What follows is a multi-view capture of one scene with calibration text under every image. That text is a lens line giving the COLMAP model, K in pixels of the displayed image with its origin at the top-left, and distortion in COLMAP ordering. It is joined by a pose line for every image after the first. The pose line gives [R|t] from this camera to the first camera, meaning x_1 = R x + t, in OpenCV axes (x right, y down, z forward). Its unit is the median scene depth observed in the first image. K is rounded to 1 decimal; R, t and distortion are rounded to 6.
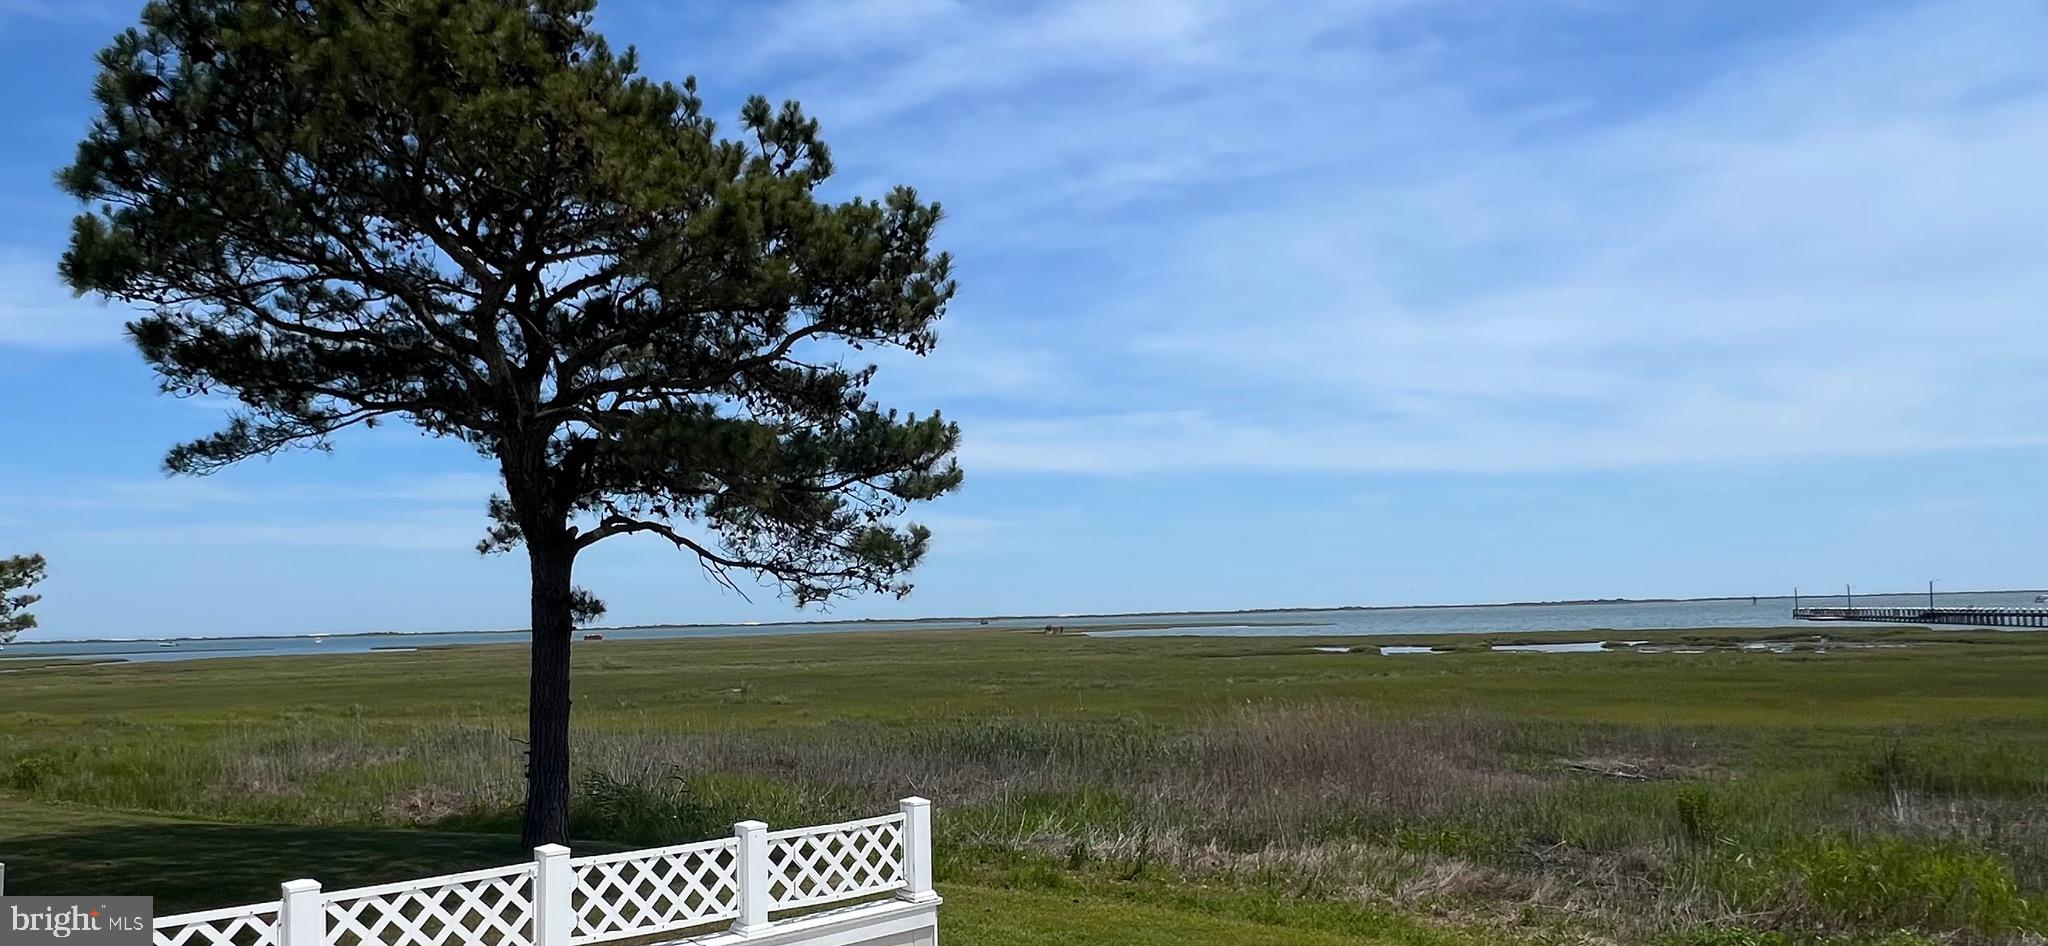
lens RADIAL K [[1269.7, 0, 816.3], [0, 1269.7, 551.0], [0, 0, 1]] dist [-0.002685, 0.002644]
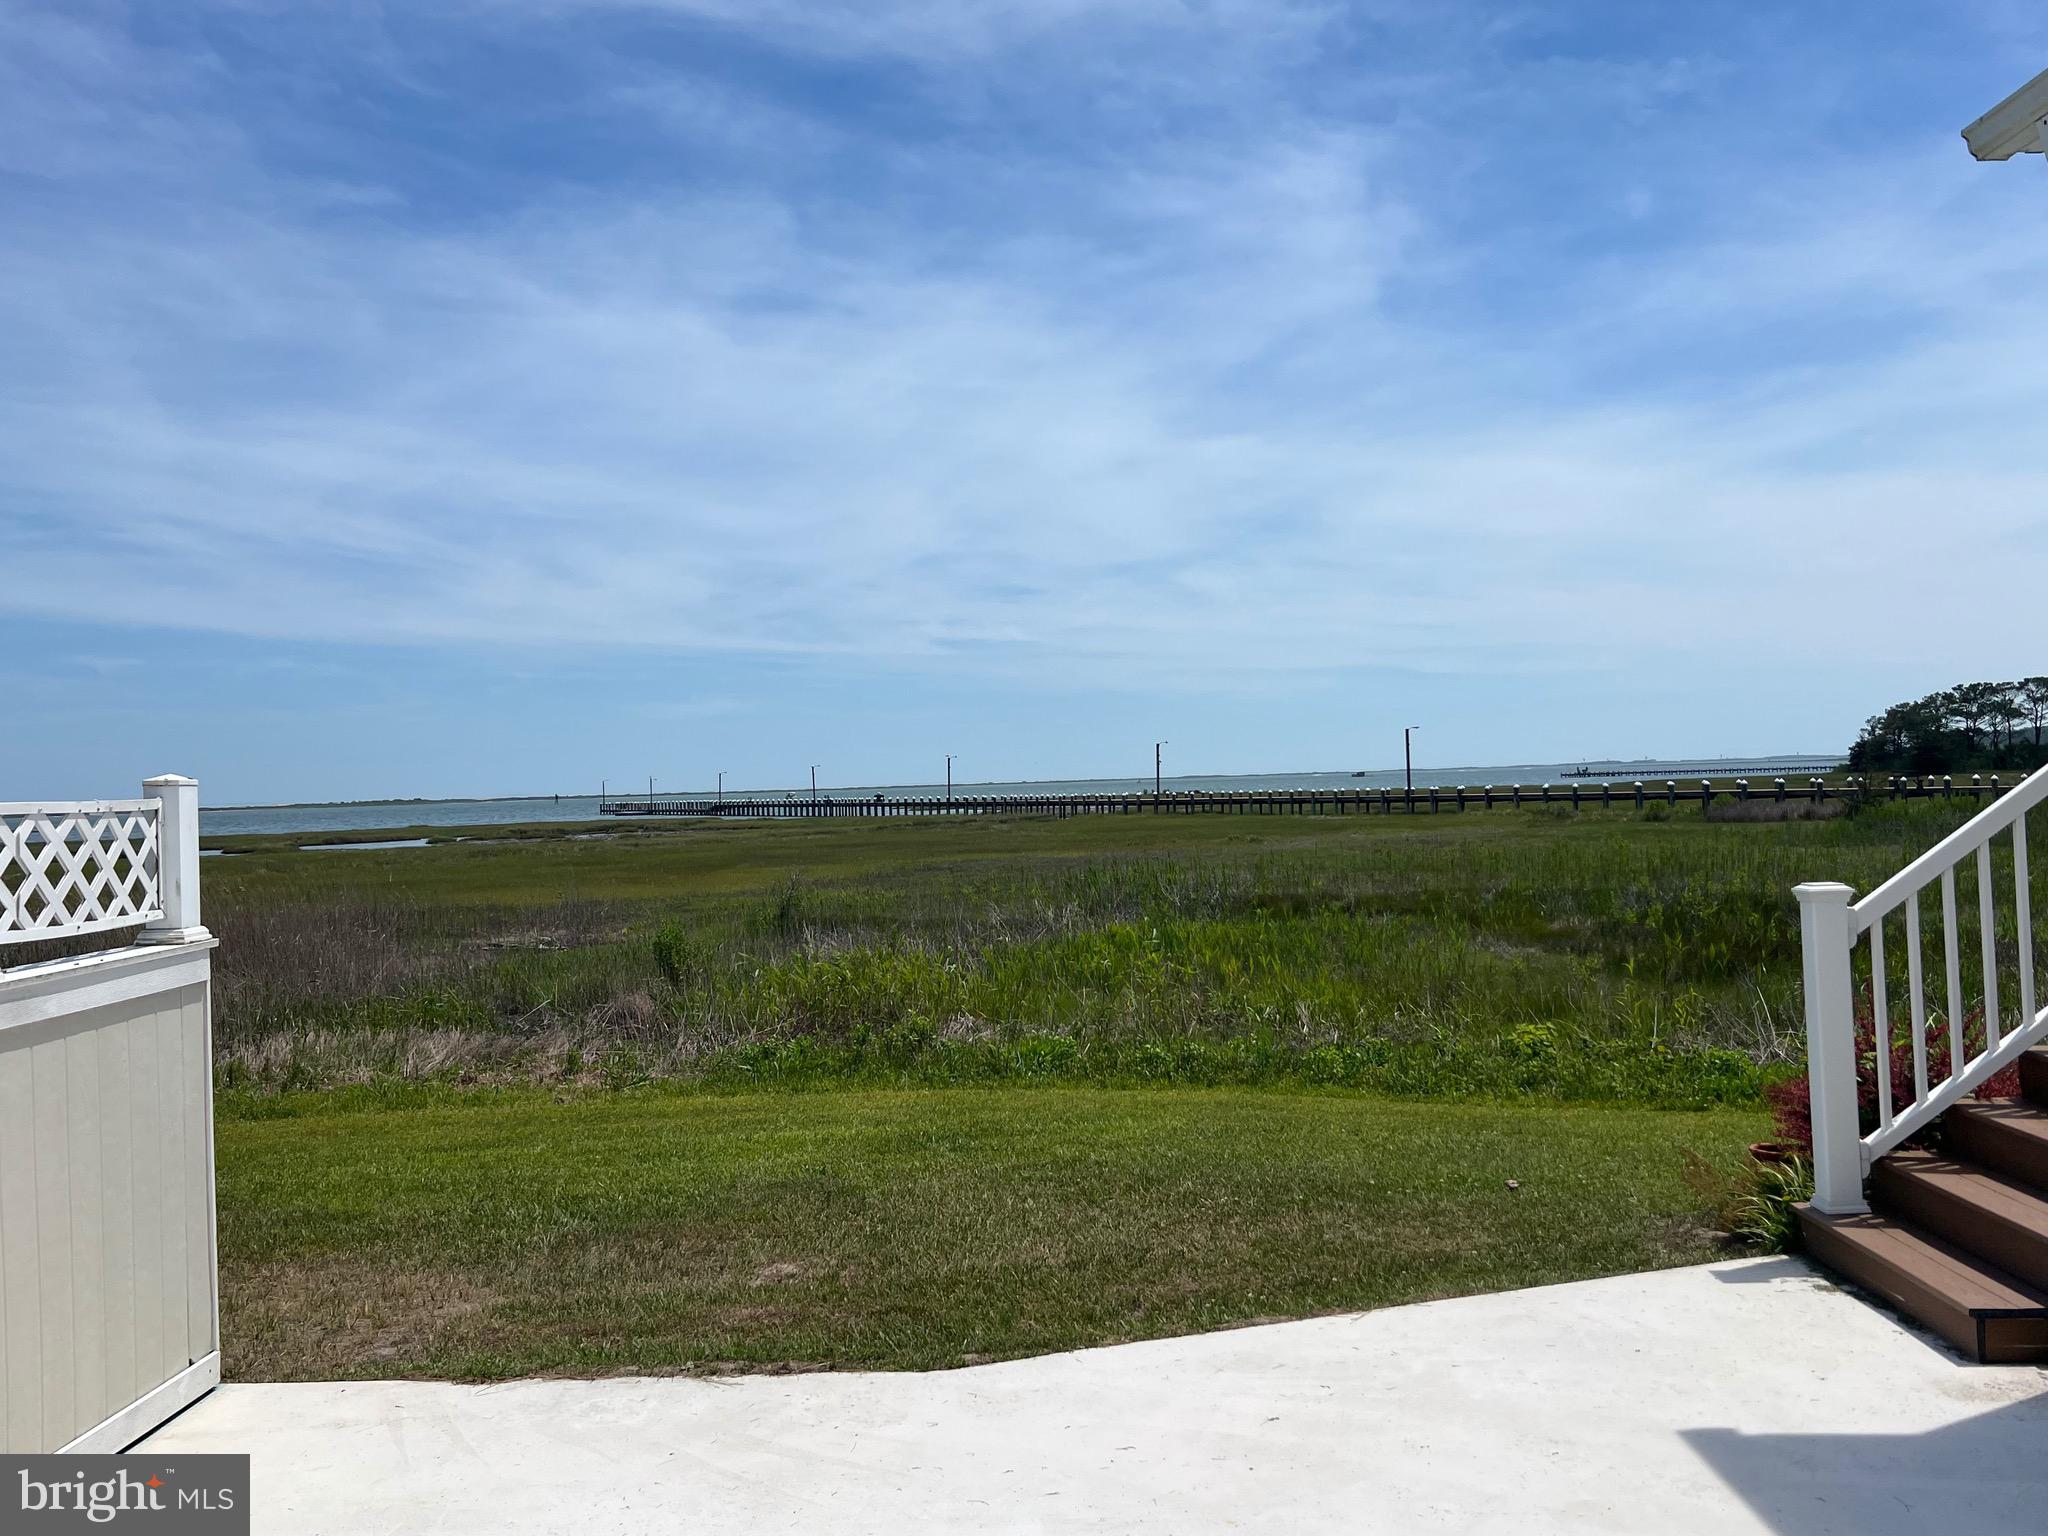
lens RADIAL K [[1691.2, 0, 1018.8], [0, 1691.2, 779.0], [0, 0, 1]] dist [0.017390, -0.025880]
pose [[0.596388, 0.014981, 0.802557, -0.123278], [-0.024445, 0.999701, -0.000496, 0.070747], [-0.802324, -0.019323, 0.596576, 0.076727]]
